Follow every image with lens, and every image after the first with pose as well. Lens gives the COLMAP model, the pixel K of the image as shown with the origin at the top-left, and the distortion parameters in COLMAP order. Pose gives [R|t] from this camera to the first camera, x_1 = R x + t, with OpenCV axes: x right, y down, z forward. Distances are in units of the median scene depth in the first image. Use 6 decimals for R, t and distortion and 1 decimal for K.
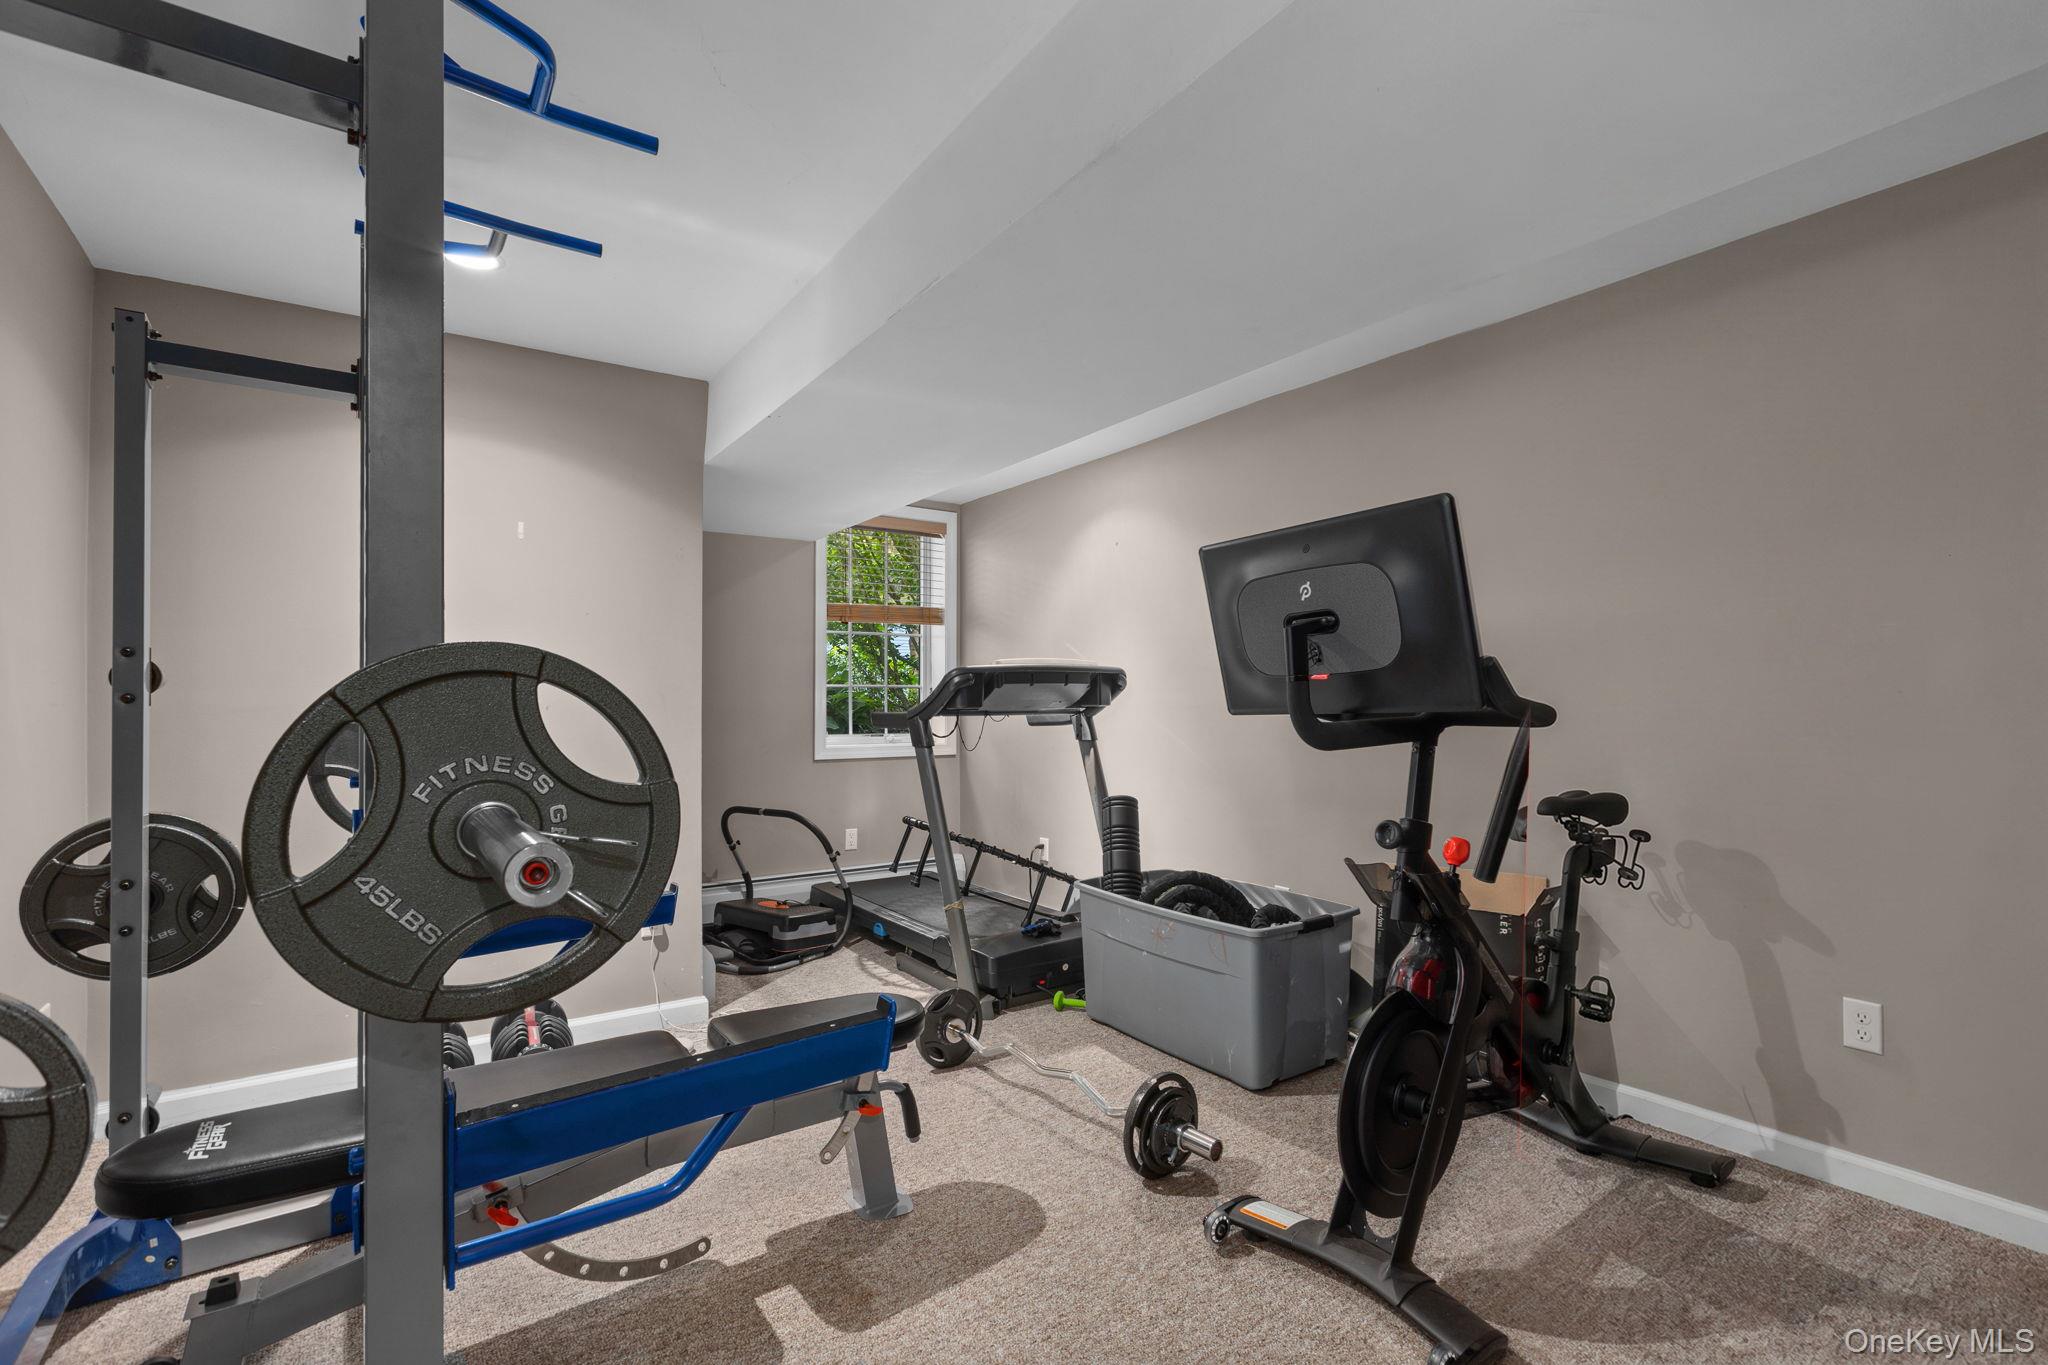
lens RADIAL K [[934.9, 0, 1013.2], [0, 934.9, 694.4], [0, 0, 1]] dist [0.001955, 0.000010]
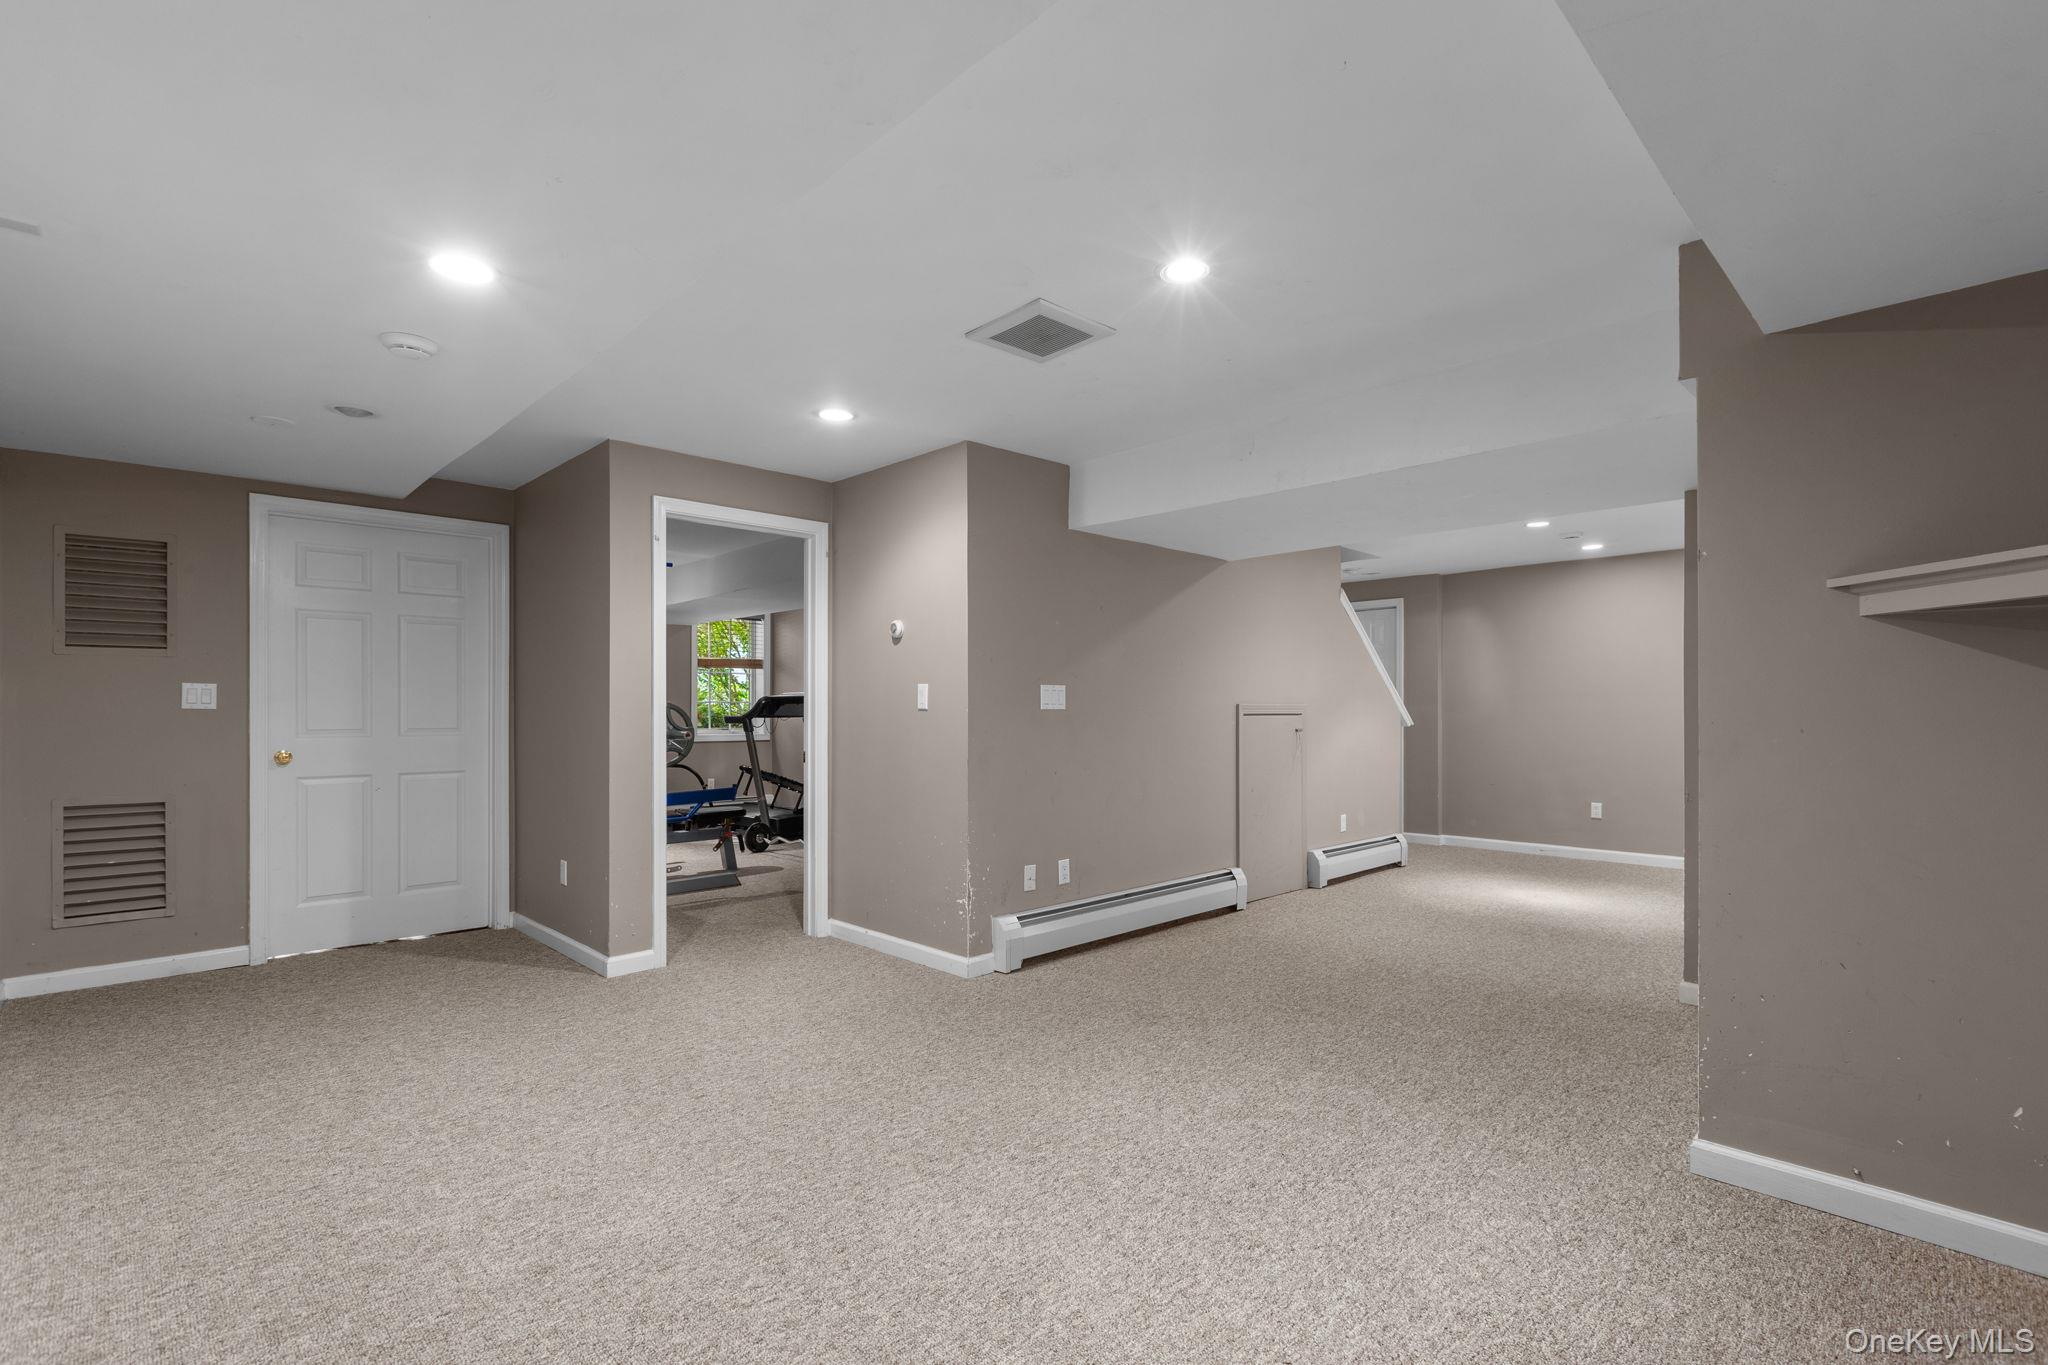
lens RADIAL K [[934.9, 0, 1013.2], [0, 934.9, 694.4], [0, 0, 1]] dist [0.001955, 0.000010]
pose [[0.985105, 0.018642, 0.170941, 0.105383], [-0.017777, 0.999820, -0.006589, -0.021146], [-0.171033, 0.003452, 0.985259, -0.976786]]
